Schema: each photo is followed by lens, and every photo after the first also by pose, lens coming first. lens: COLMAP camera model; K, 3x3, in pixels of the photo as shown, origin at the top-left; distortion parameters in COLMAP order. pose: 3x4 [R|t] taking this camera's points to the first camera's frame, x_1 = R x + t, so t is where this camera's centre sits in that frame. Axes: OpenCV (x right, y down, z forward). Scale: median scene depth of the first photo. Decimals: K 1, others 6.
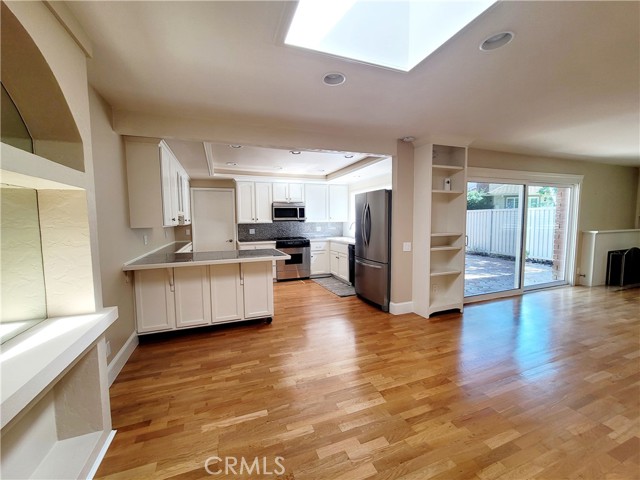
lens RADIAL K [[271.0, 0, 321.1], [0, 271.0, 240.2], [0, 0, 1]] dist [-0.003856, -0.000235]
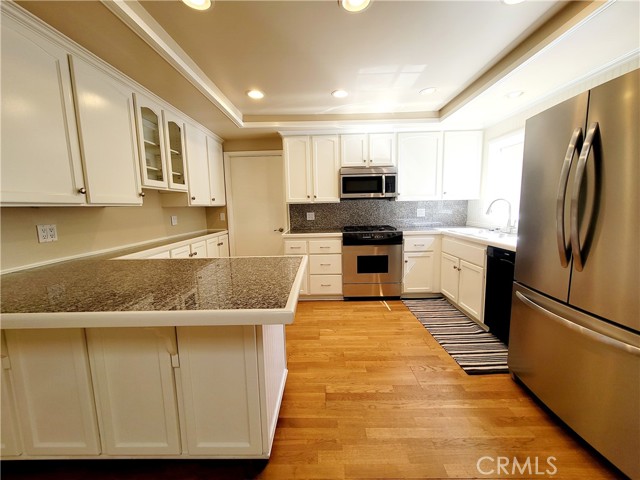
lens RADIAL K [[271.0, 0, 321.7], [0, 271.0, 240.9], [0, 0, 1]] dist [-0.003856, -0.000235]
pose [[0.933215, 0.037343, -0.357373, 0.002471], [-0.016843, 0.998038, 0.060305, -0.013611], [0.358924, -0.050259, 0.932013, 0.416013]]
